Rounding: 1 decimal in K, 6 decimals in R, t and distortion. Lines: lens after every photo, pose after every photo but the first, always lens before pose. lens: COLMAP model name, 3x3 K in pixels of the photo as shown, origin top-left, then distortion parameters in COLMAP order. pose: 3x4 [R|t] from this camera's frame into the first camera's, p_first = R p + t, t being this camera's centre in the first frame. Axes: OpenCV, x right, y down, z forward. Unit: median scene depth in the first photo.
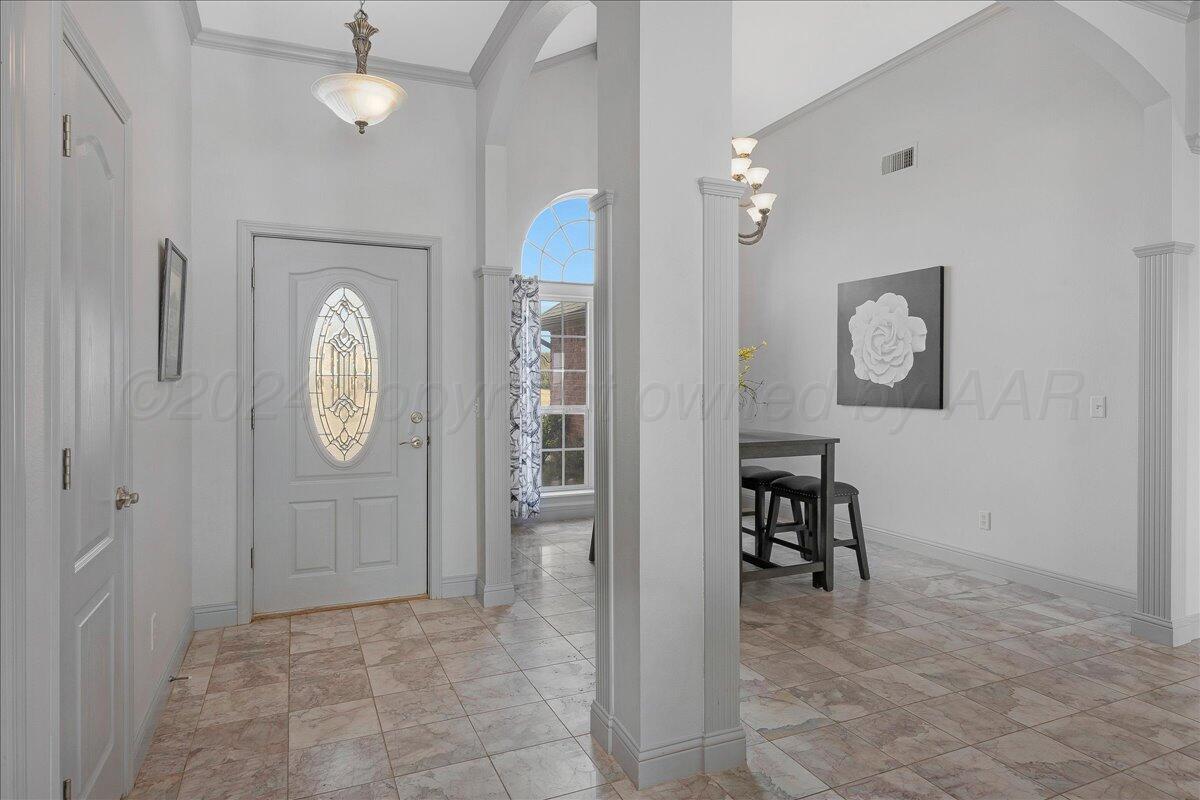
lens RADIAL K [[679.0, 0, 618.6], [0, 679.0, 388.7], [0, 0, 1]] dist [-0.001959, 0.000703]
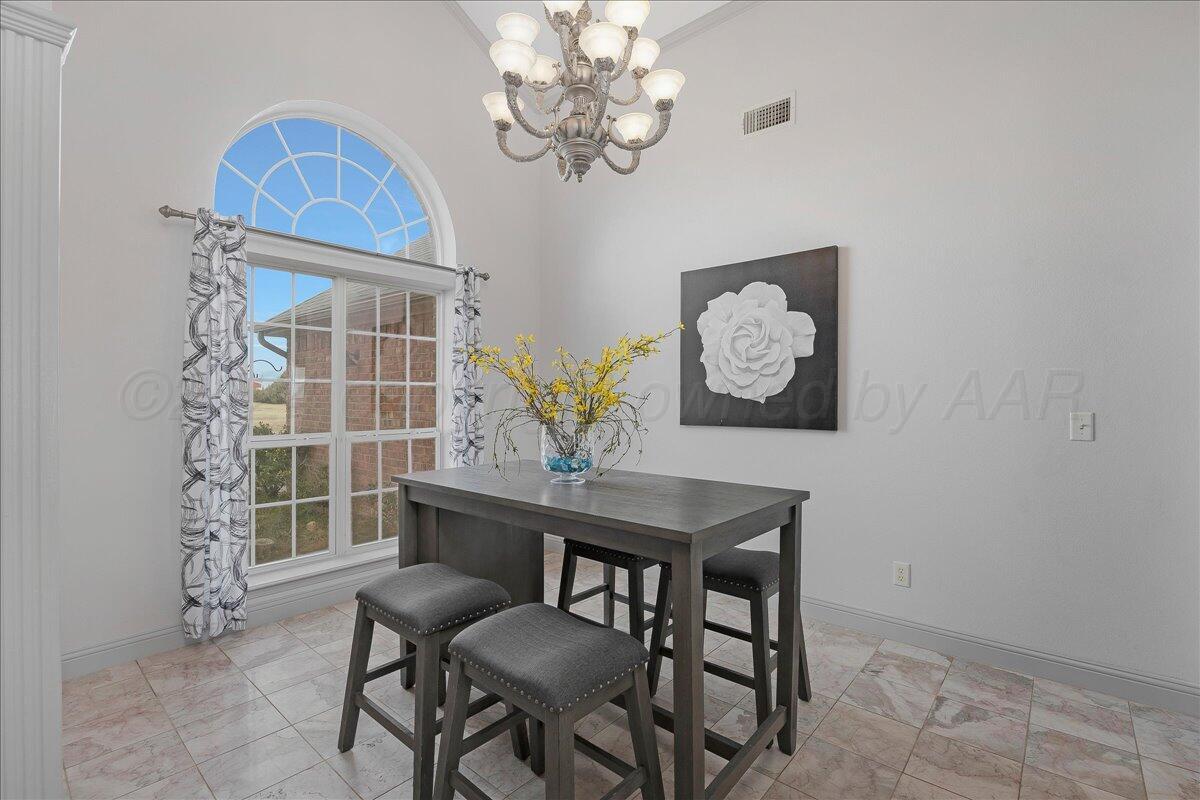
lens RADIAL K [[536.4, 0, 574.9], [0, 536.4, 390.3], [0, 0, 1]] dist [-0.018233, -0.000265]
pose [[0.928142, 0.003160, 0.372214, -0.025180], [0.007063, 0.999634, -0.026099, -0.001603], [-0.372160, 0.026852, 0.927780, 0.494286]]
